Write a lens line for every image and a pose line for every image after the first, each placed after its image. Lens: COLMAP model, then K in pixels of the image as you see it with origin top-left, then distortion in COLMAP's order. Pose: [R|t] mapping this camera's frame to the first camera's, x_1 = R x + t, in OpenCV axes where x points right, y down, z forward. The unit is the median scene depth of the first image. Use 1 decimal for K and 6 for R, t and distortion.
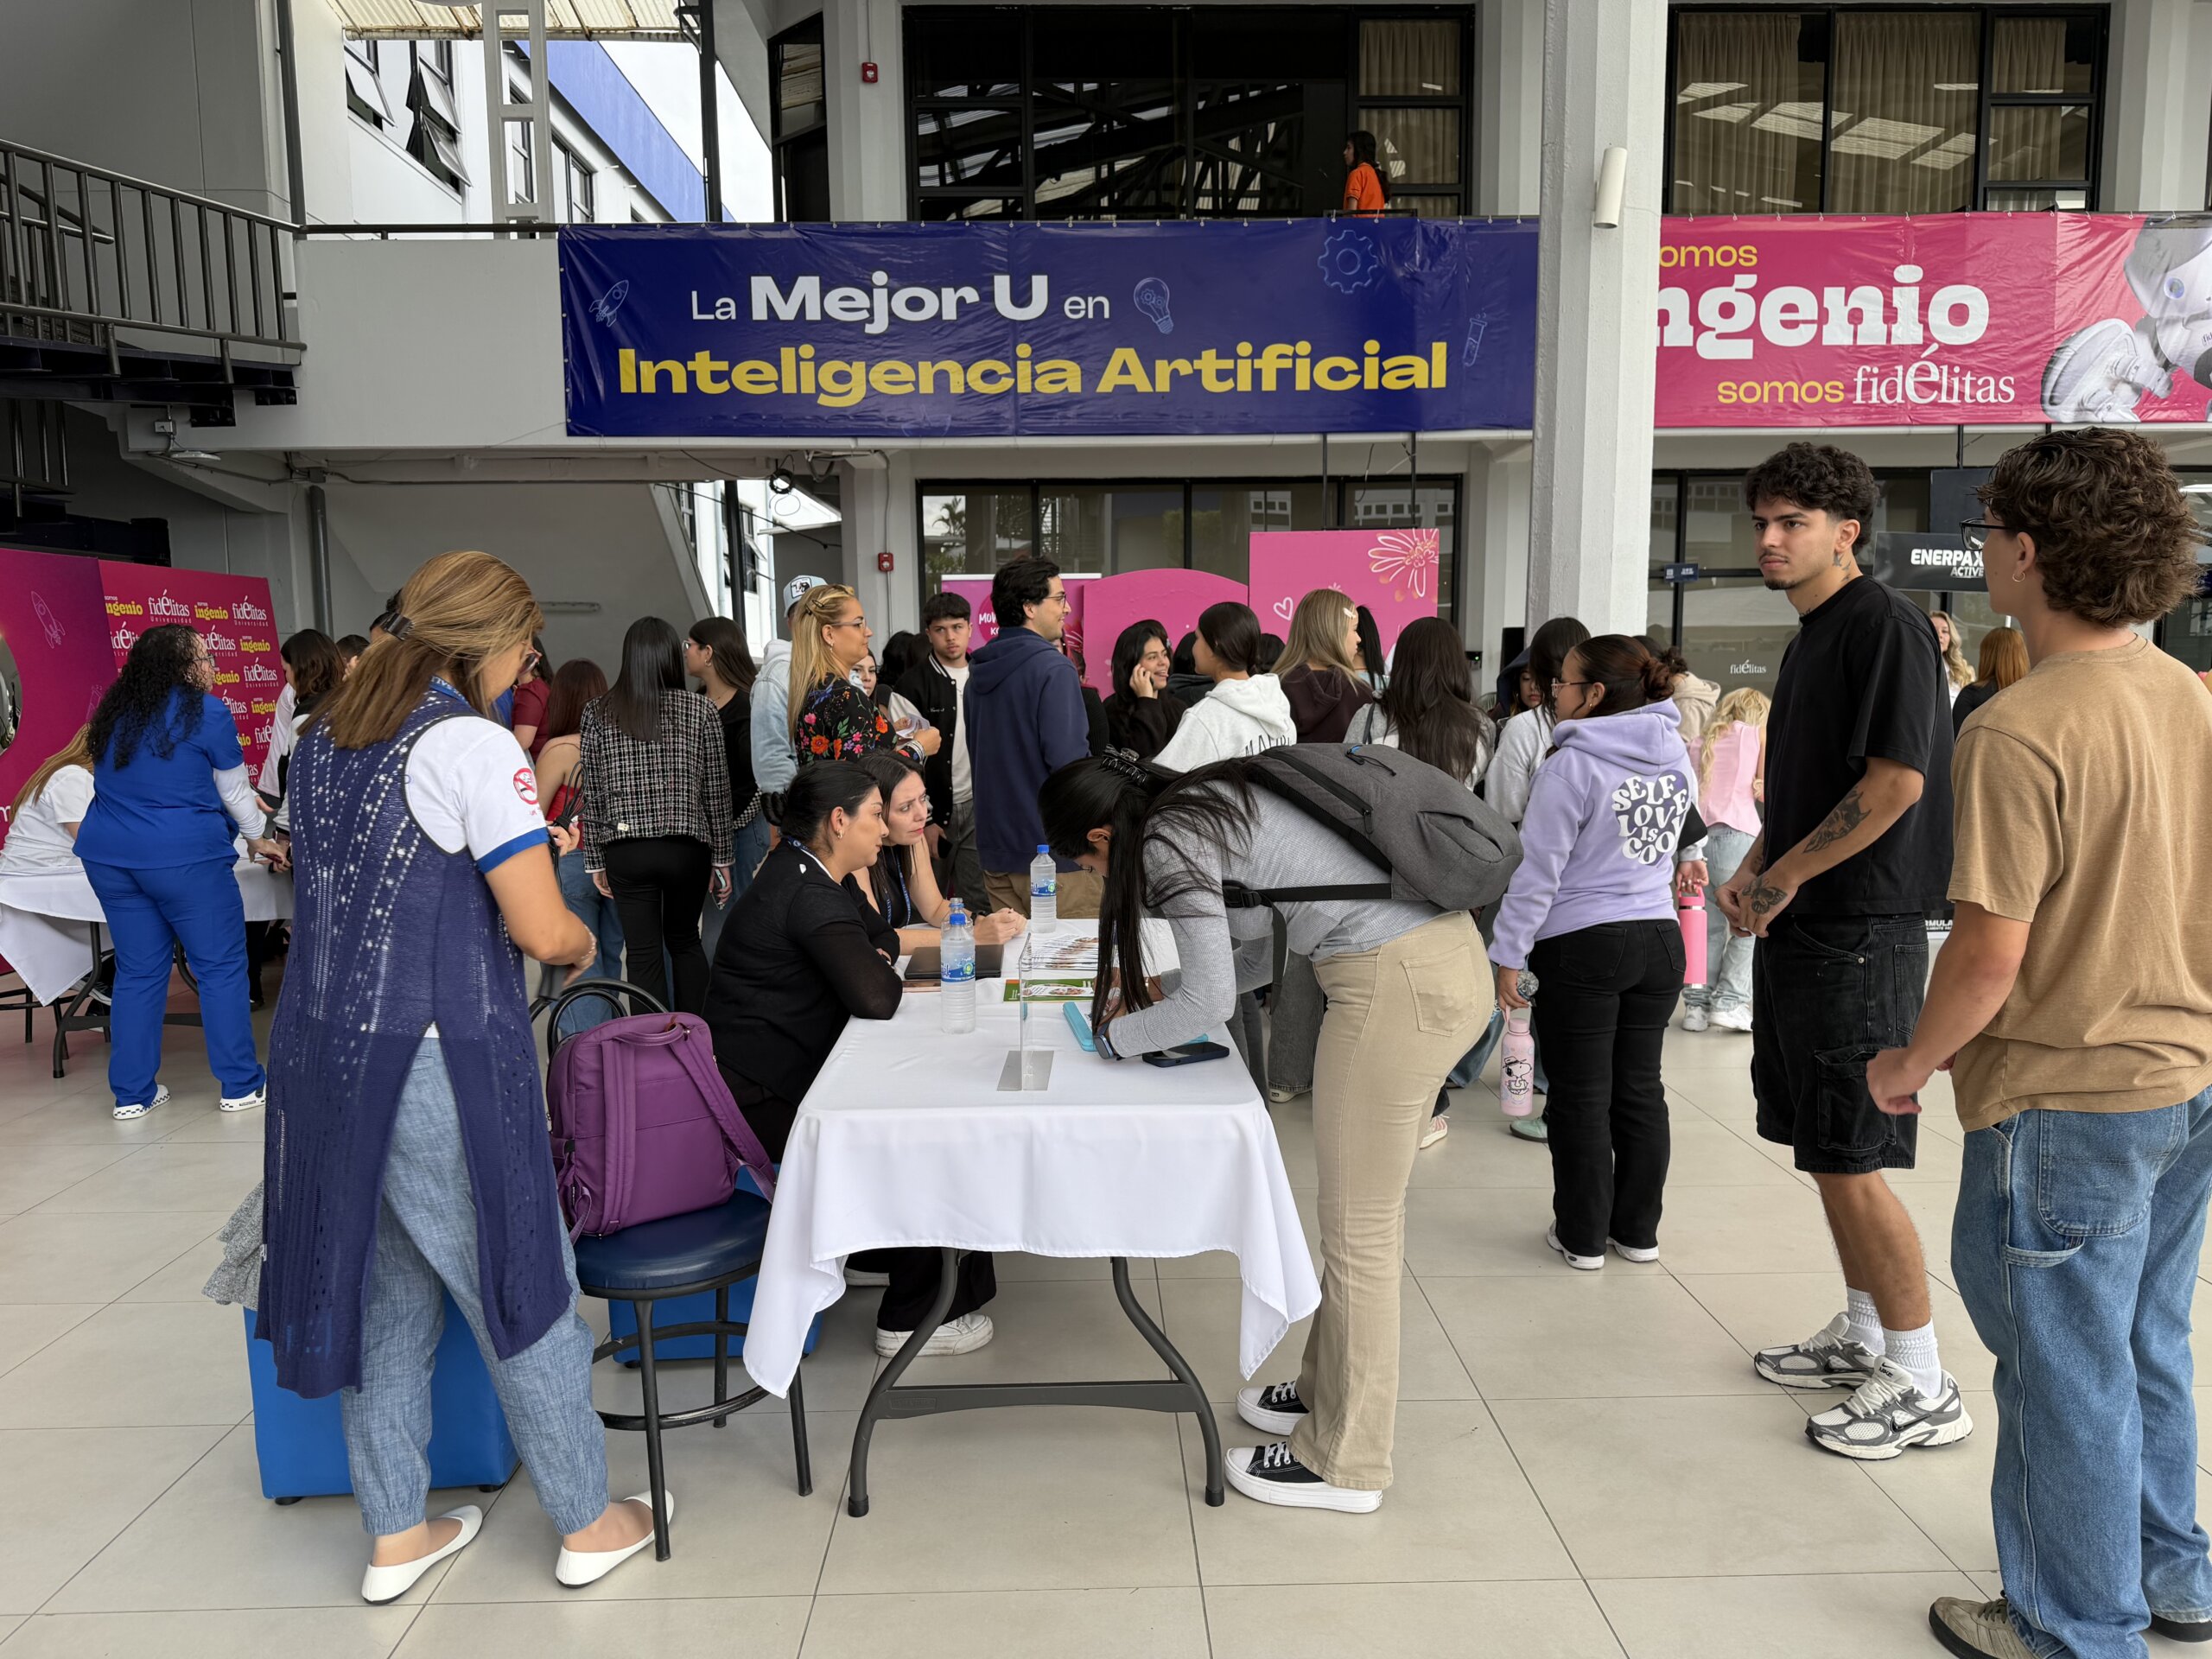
lens RADIAL K [[1550.2, 0, 1106.5], [0, 1550.2, 851.3], [0, 0, 1]] dist [0.034705, -0.052454]
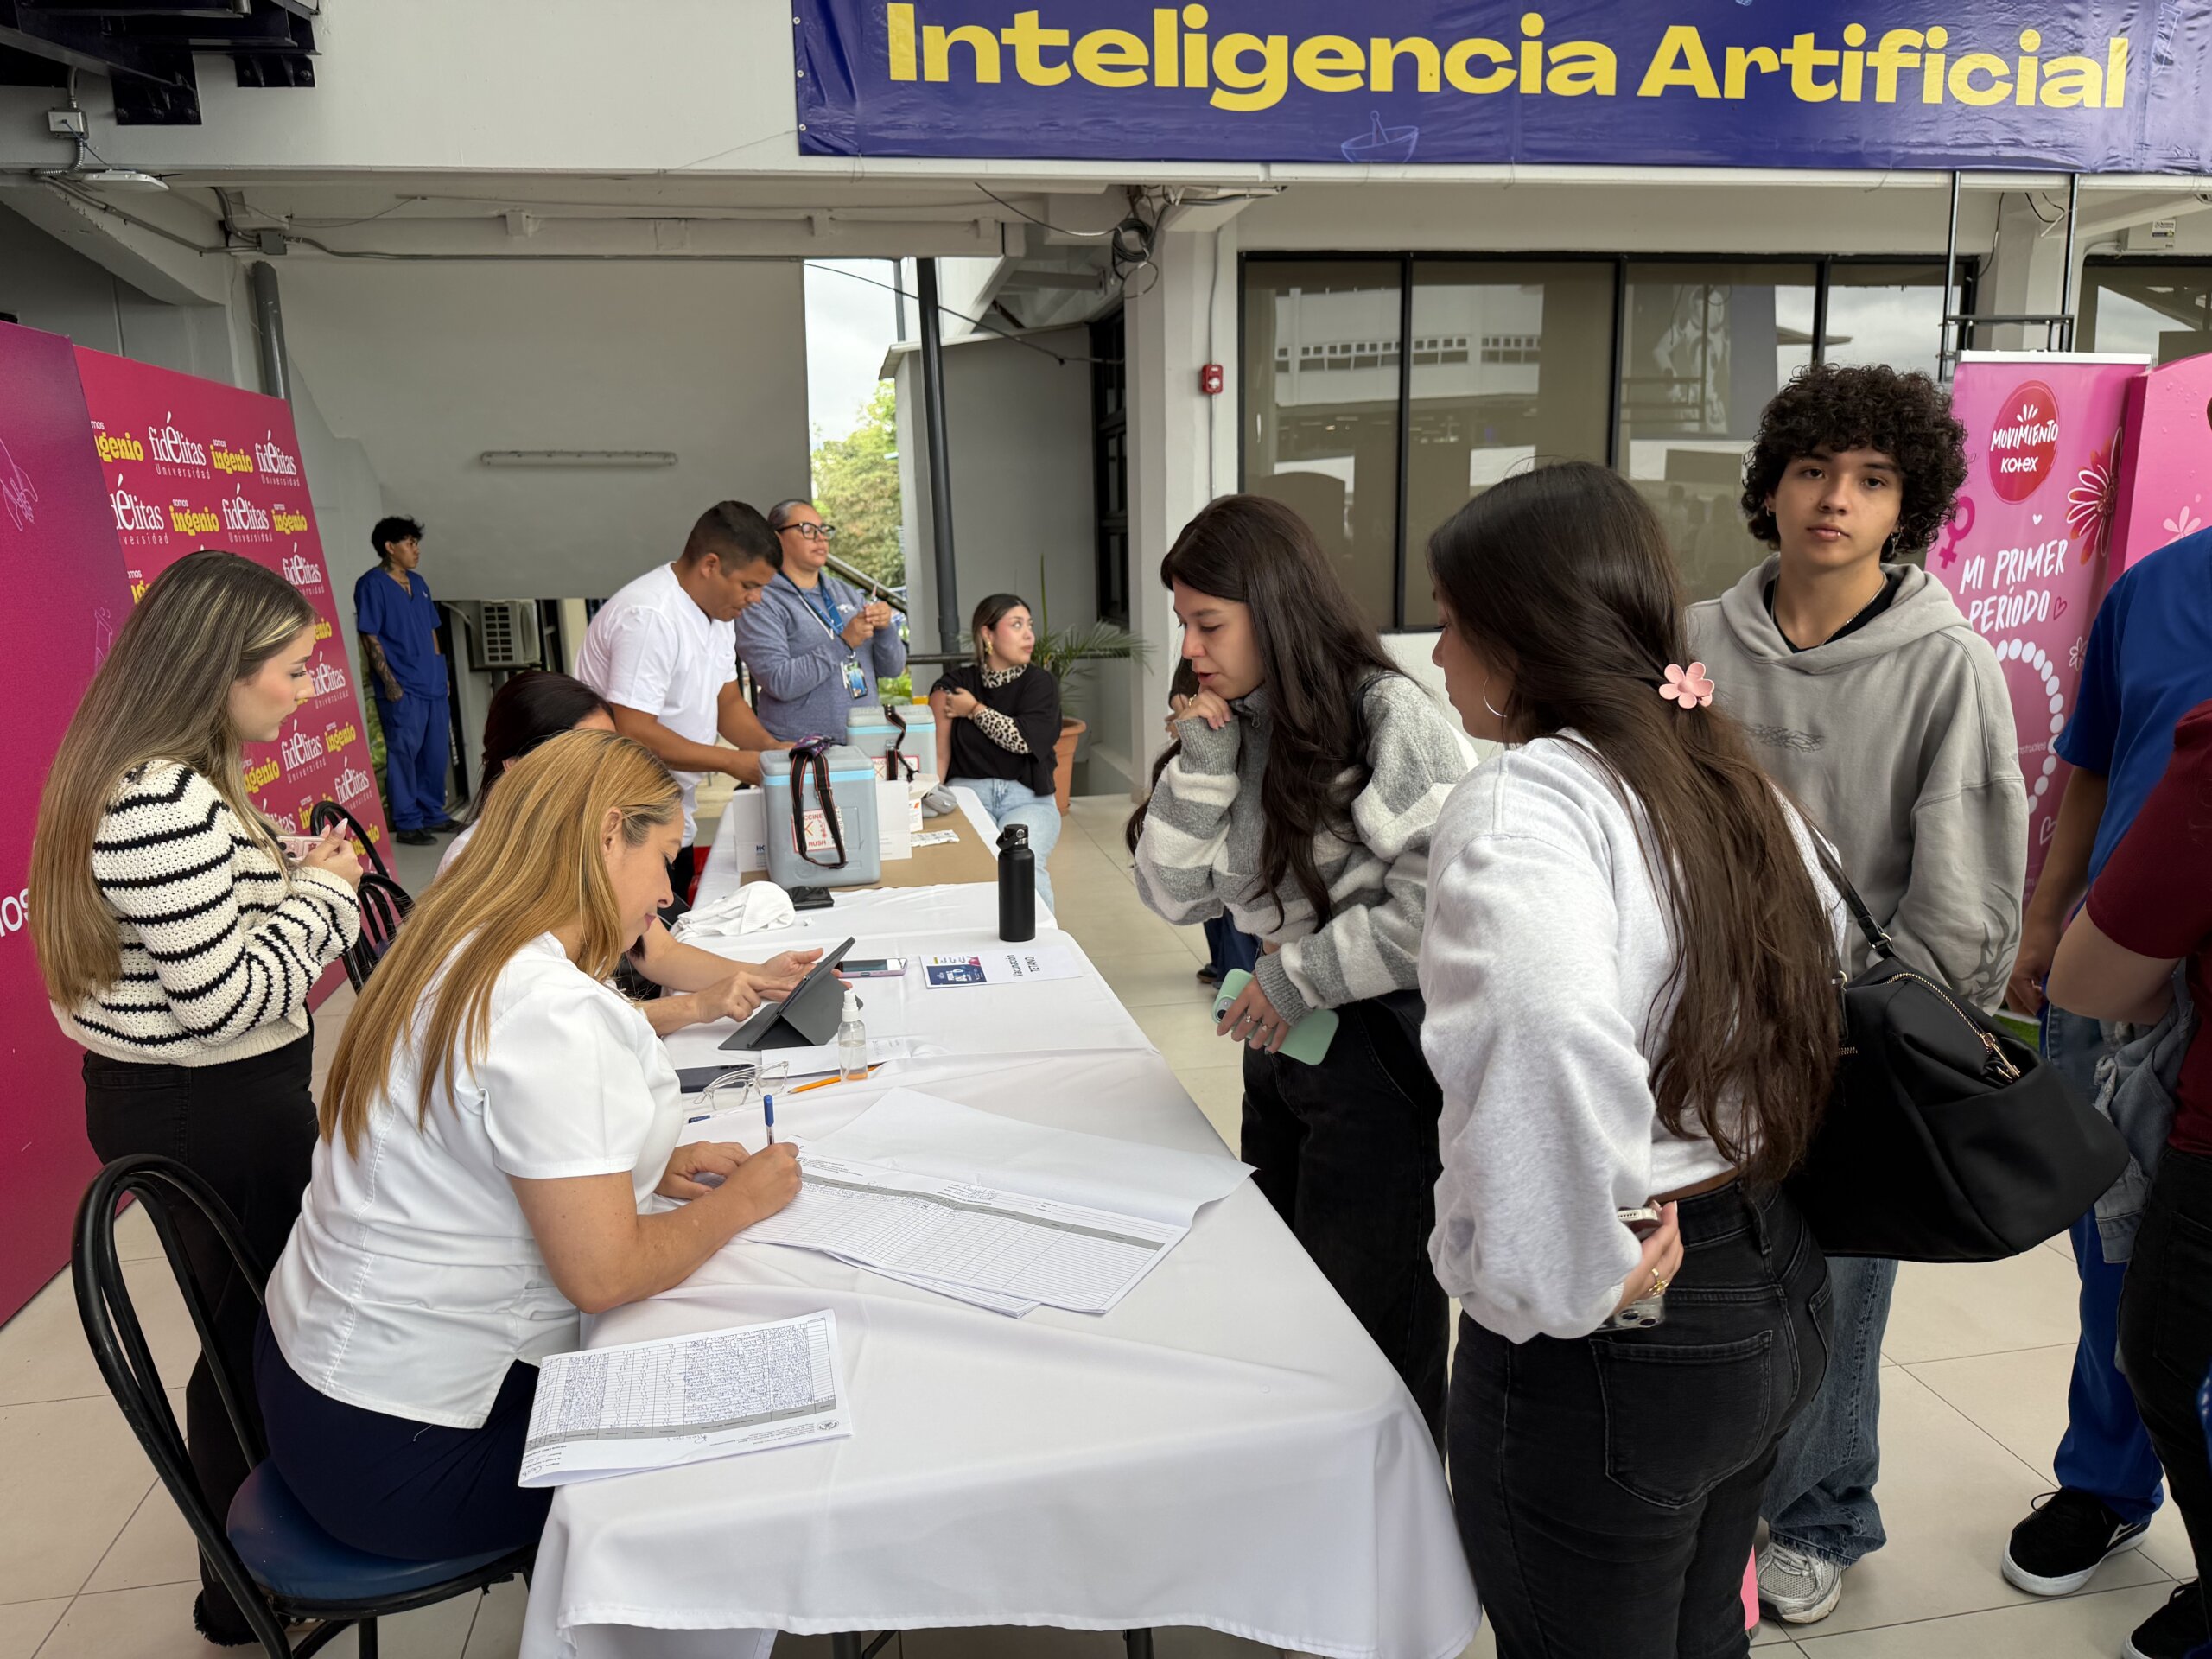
lens RADIAL K [[1550.2, 0, 1090.2], [0, 1550.2, 832.5], [0, 0, 1]] dist [0.034705, -0.052454]
pose [[0.989085, -0.043612, 0.140746, -0.330771], [0.033481, 0.996728, 0.073565, -0.051189], [-0.143494, -0.068050, 0.987309, 0.386119]]
